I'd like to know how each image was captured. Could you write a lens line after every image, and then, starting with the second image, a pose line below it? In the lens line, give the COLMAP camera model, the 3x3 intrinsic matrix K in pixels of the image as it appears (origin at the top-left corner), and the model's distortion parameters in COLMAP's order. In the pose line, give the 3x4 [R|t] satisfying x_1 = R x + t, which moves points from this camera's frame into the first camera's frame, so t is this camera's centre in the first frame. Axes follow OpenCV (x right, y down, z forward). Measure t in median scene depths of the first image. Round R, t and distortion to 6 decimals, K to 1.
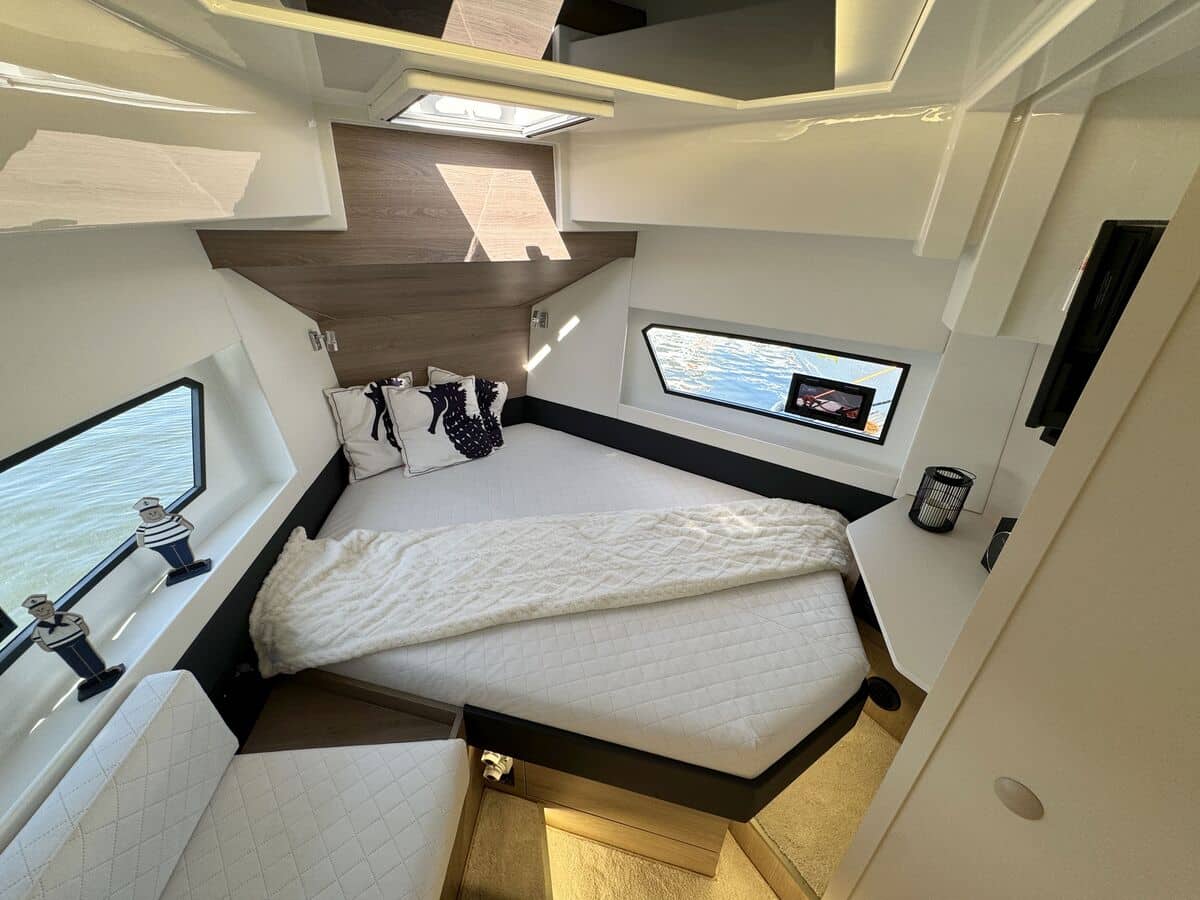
lens RADIAL K [[481.0, 0, 600.8], [0, 481.0, 450.9], [0, 0, 1]] dist [-0.000635, -0.000300]
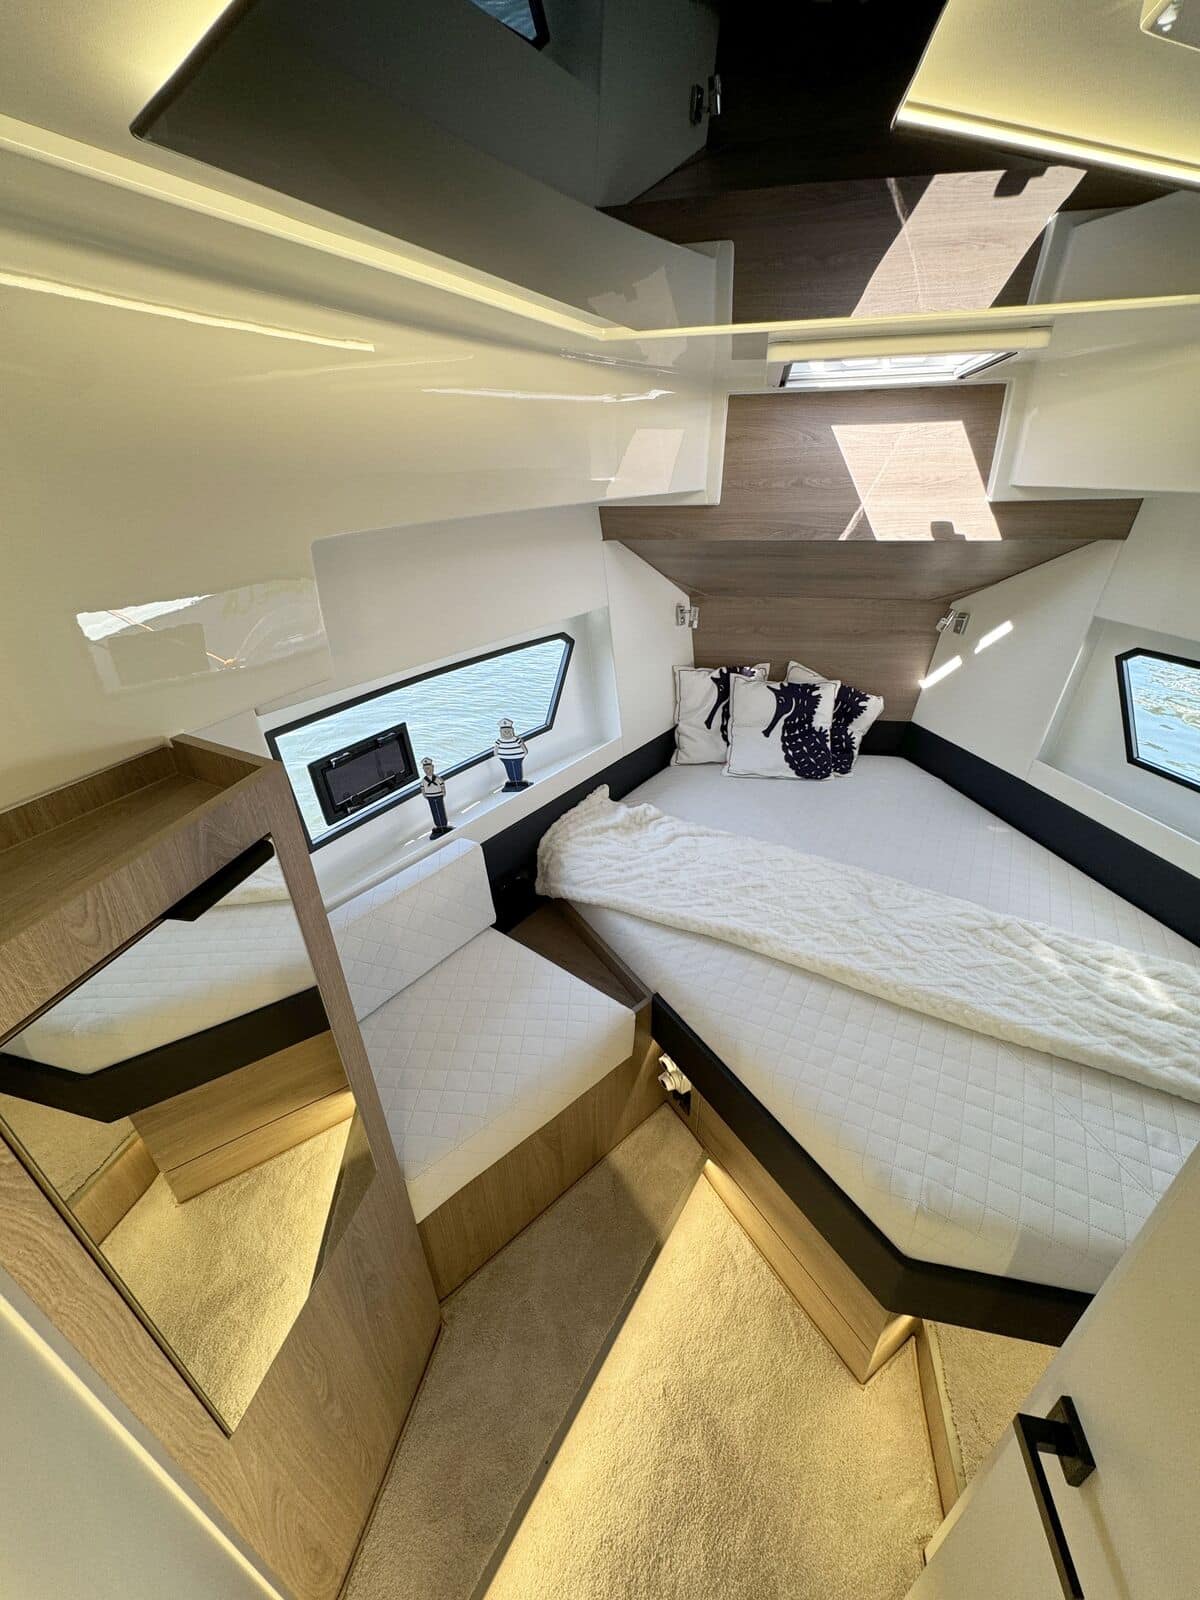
lens RADIAL K [[641.4, 0, 597.4], [0, 641.4, 802.7], [0, 0, 1]] dist [-0.000635, -0.000300]
pose [[0.705244, 0.294291, -0.644999, 0.296326], [-0.277604, 0.951760, 0.130723, 0.014815], [0.652355, 0.086863, 0.752920, -0.083244]]
